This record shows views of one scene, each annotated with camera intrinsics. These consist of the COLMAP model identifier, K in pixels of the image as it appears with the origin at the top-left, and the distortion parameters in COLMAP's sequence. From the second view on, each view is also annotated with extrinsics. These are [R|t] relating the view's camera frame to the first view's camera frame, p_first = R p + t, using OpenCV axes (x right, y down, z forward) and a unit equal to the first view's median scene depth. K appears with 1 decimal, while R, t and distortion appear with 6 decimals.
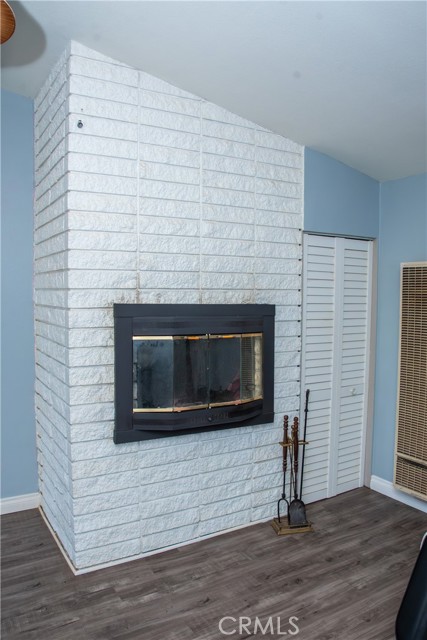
lens RADIAL K [[502.7, 0, 213.5], [0, 502.7, 320.0], [0, 0, 1]] dist [-0.151354, 0.097889]
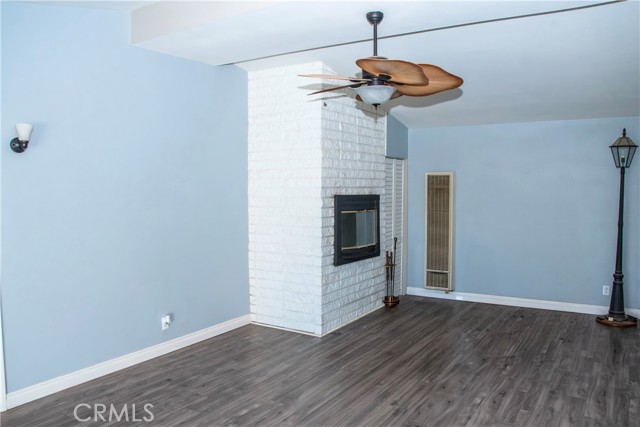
lens RADIAL K [[502.7, 0, 321.4], [0, 502.7, 223.1], [0, 0, 1]] dist [-0.151354, 0.097889]
pose [[0.889920, -0.041263, 0.454247, -0.974202], [0.032699, 0.999109, 0.026695, 0.019701], [-0.454943, -0.008903, 0.890476, -0.636608]]
